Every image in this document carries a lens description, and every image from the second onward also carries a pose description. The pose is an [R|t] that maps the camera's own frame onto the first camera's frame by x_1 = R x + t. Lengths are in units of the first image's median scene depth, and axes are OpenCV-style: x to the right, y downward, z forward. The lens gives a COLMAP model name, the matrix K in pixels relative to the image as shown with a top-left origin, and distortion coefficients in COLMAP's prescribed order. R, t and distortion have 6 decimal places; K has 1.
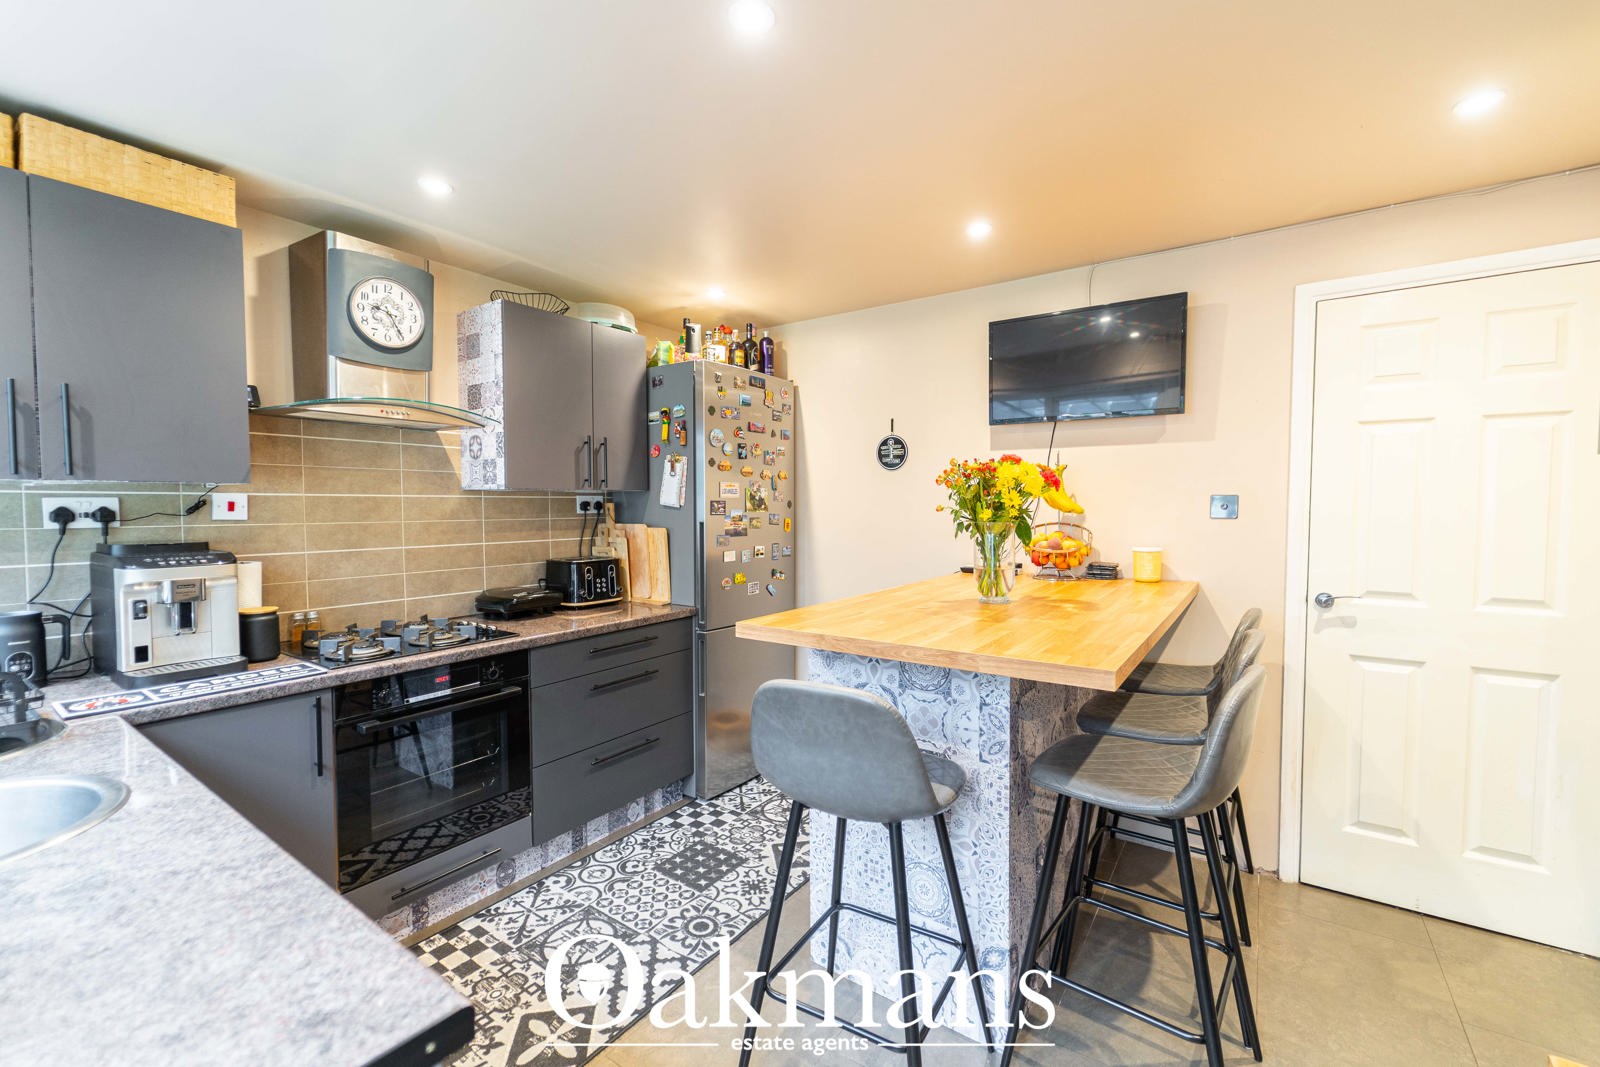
lens RADIAL K [[656.0, 0, 810.4], [0, 656.0, 532.9], [0, 0, 1]] dist [-0.015600, 0.000511]
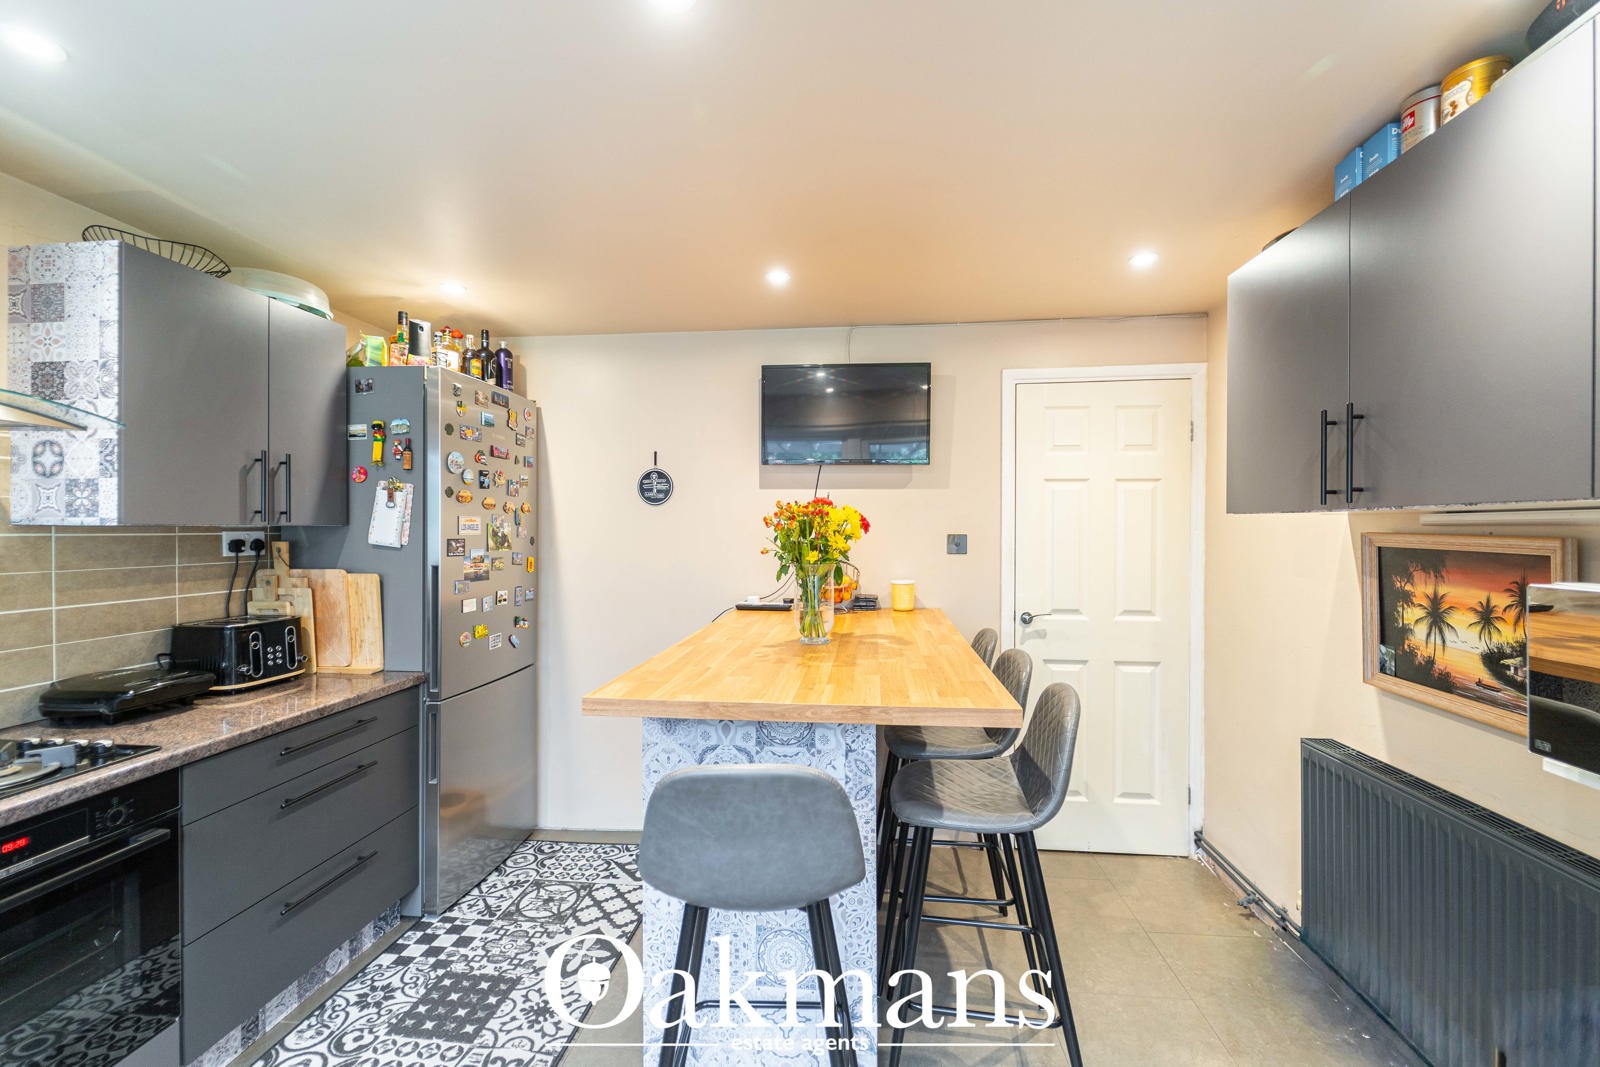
lens RADIAL K [[637.9, 0, 811.6], [0, 637.9, 533.1], [0, 0, 1]] dist [-0.001965, -0.004706]
pose [[0.873197, 0.001094, 0.487367, -0.149910], [0.018192, 0.999227, -0.034836, -0.021825], [-0.487028, 0.039285, 0.872502, 0.093820]]
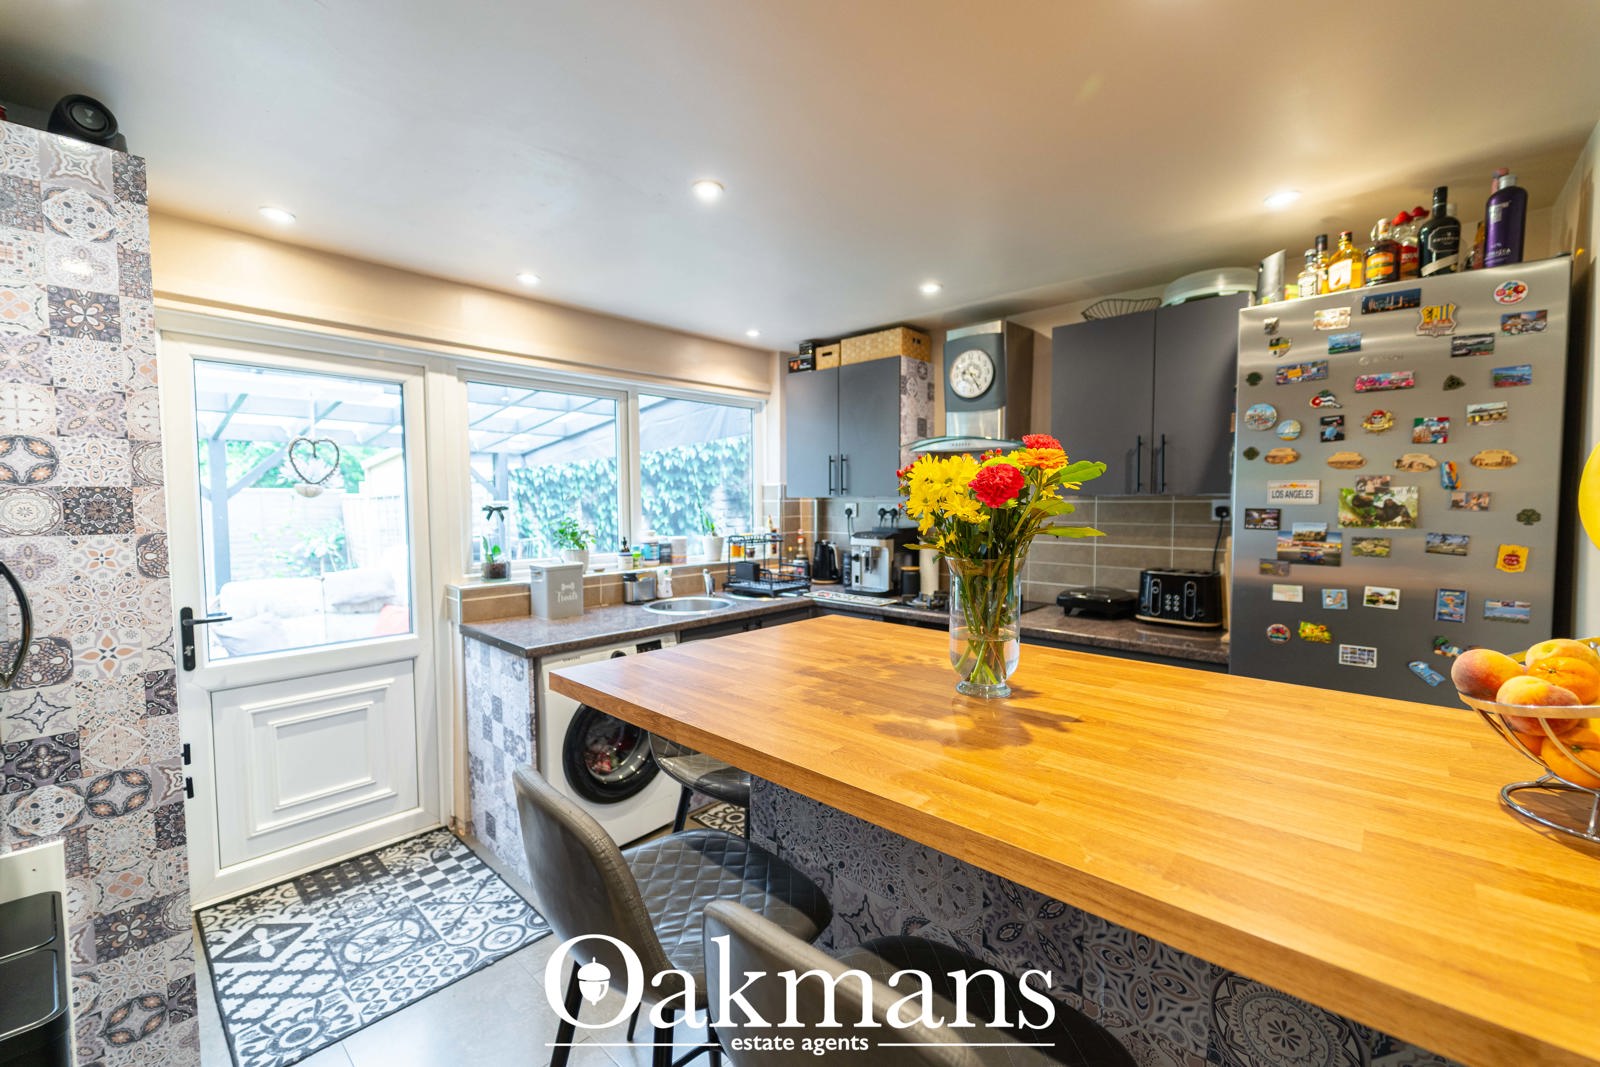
lens RADIAL K [[656.0, 0, 810.4], [0, 656.0, 532.9], [0, 0, 1]] dist [-0.015600, 0.000511]
pose [[-0.139363, 0.052906, -0.988827, 0.635305], [-0.038415, 0.997531, 0.058786, -0.048472], [0.989496, 0.046179, -0.136986, 0.668601]]
